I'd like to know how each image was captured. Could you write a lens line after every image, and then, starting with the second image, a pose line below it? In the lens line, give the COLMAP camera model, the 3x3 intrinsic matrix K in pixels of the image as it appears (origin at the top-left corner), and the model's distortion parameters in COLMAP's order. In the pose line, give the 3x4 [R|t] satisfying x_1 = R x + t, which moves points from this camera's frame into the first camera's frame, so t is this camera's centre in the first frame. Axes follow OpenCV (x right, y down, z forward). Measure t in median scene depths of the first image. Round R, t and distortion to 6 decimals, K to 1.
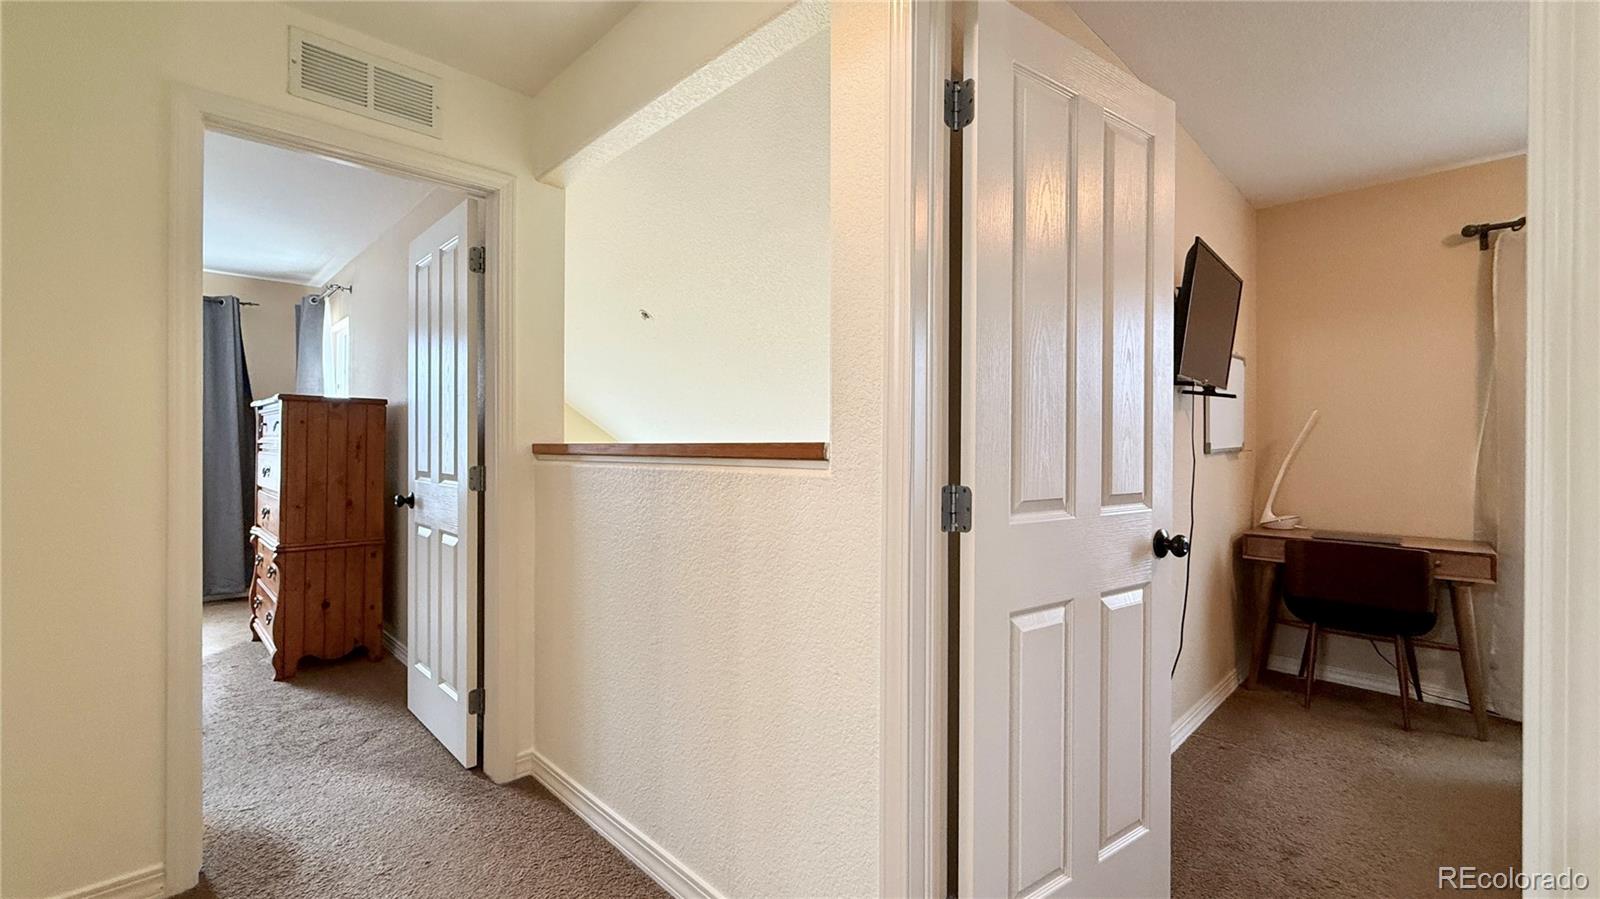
lens RADIAL K [[658.3, 0, 800.0], [0, 658.3, 449.5], [0, 0, 1]] dist [-0.001251, -0.000072]
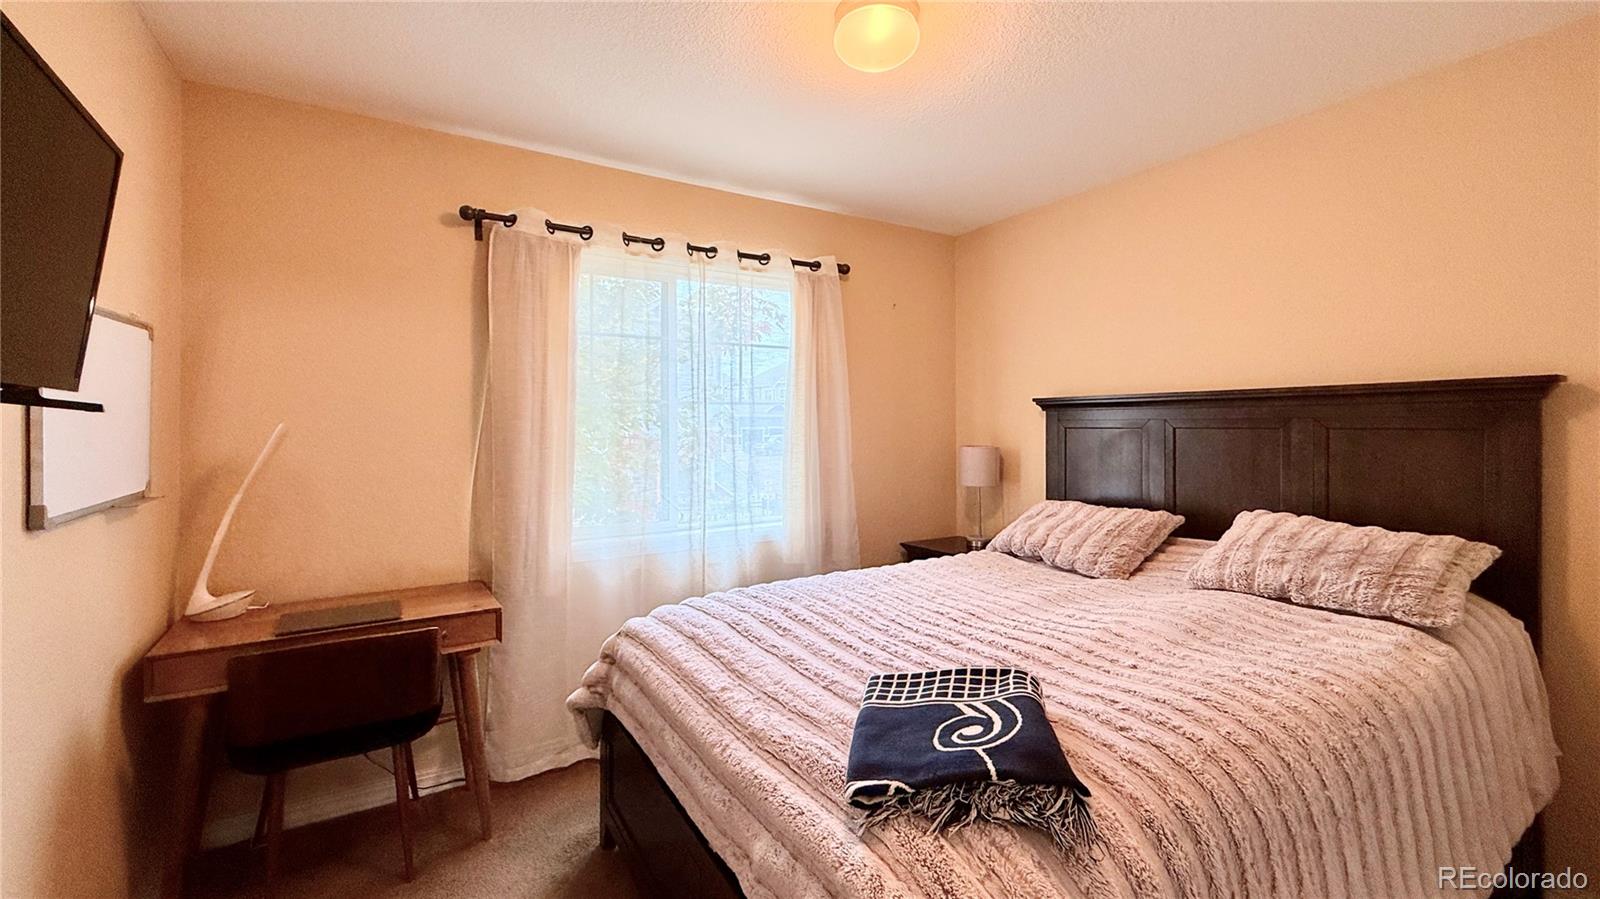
lens RADIAL K [[669.4, 0, 800.2], [0, 669.4, 418.0], [0, 0, 1]] dist [-0.000217, 0.000231]
pose [[0.245127, 0.011755, 0.969420, 0.293300], [0.009167, 0.999854, -0.014442, -0.054416], [-0.969448, 0.012427, 0.244984, 0.373771]]
